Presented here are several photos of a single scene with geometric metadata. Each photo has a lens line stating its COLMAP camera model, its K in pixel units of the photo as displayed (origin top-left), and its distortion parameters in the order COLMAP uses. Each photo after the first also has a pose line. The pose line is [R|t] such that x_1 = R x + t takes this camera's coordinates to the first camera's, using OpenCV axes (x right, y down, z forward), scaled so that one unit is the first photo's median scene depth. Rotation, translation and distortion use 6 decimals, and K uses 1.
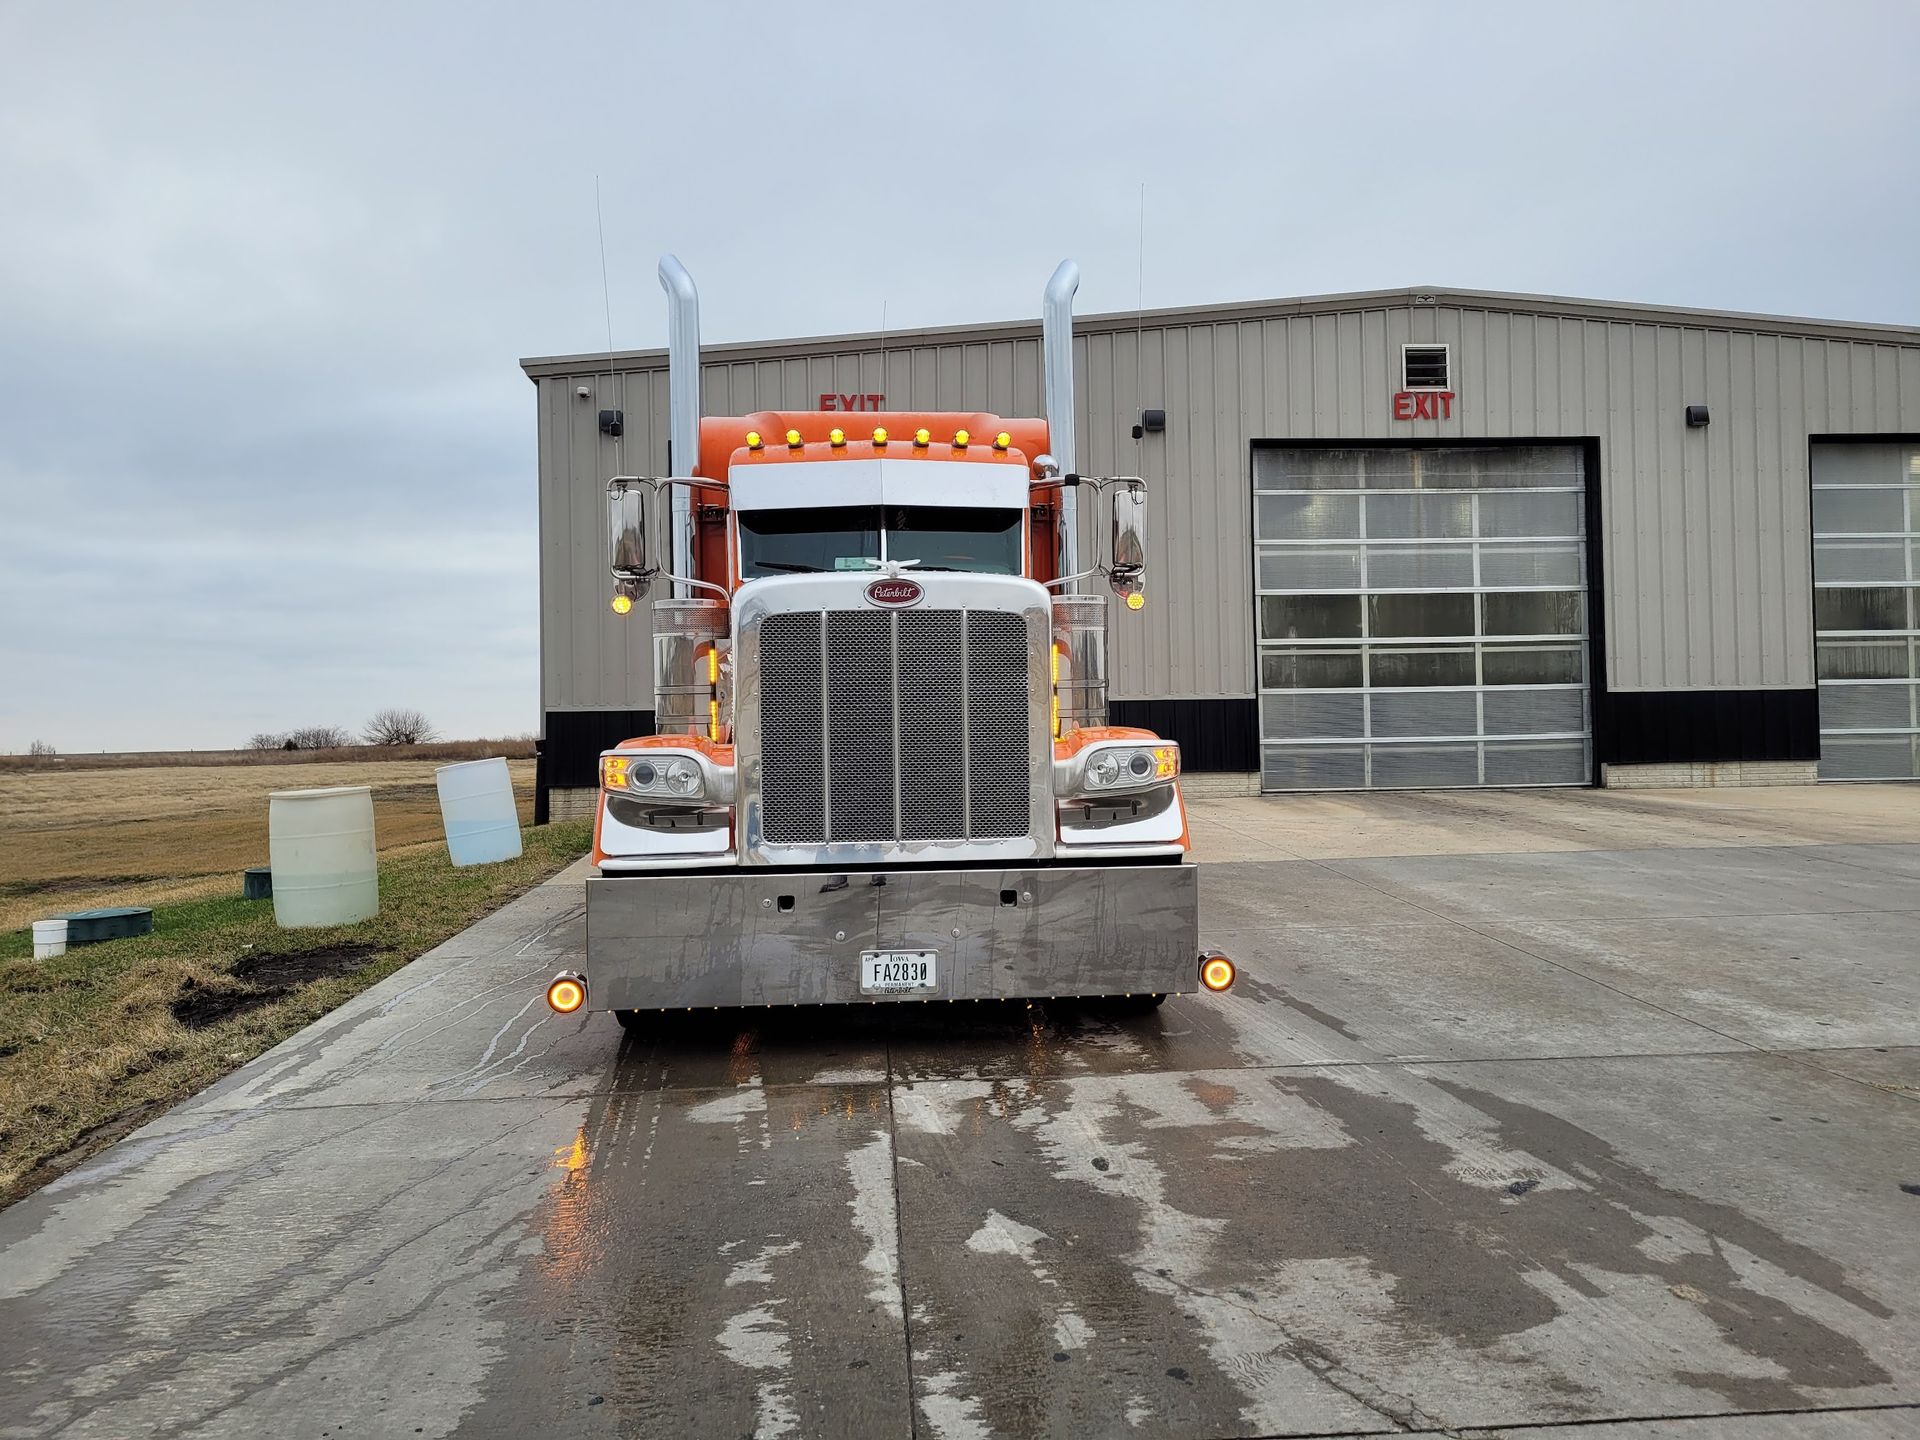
lens RADIAL K [[1484.0, 0, 952.2], [0, 1484.0, 730.7], [0, 0, 1]] dist [0.044725, -0.007362]
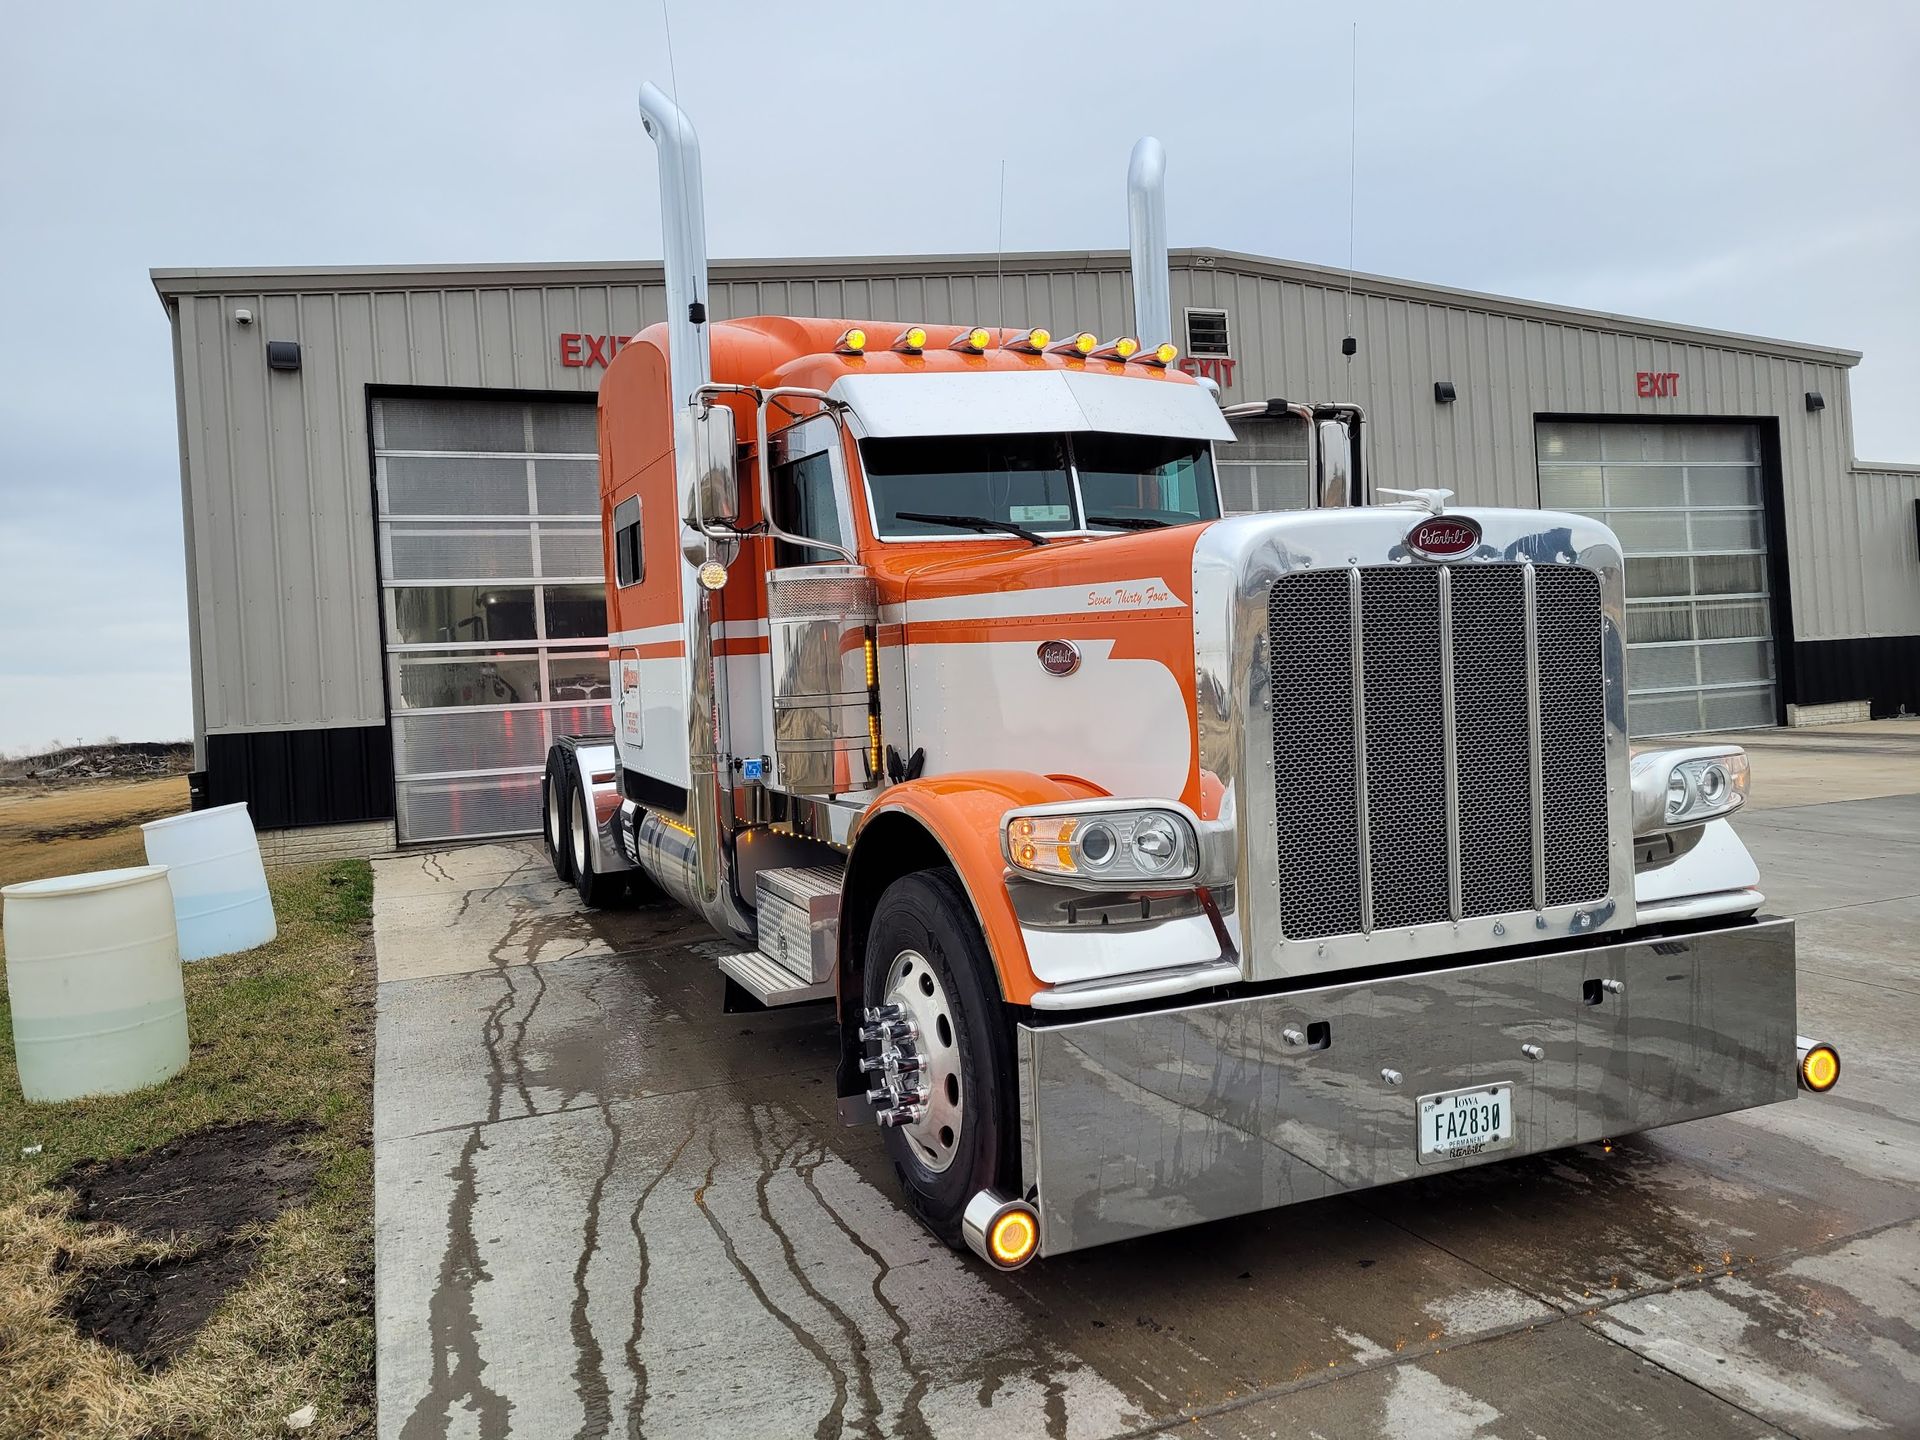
lens RADIAL K [[1484.0, 0, 965.1], [0, 1484.0, 726.9], [0, 0, 1]] dist [0.044725, -0.007362]
pose [[0.949129, -0.043947, 0.311807, -0.332113], [0.042345, 0.999032, 0.011911, -0.020722], [-0.312029, 0.001898, 0.950071, 0.336731]]
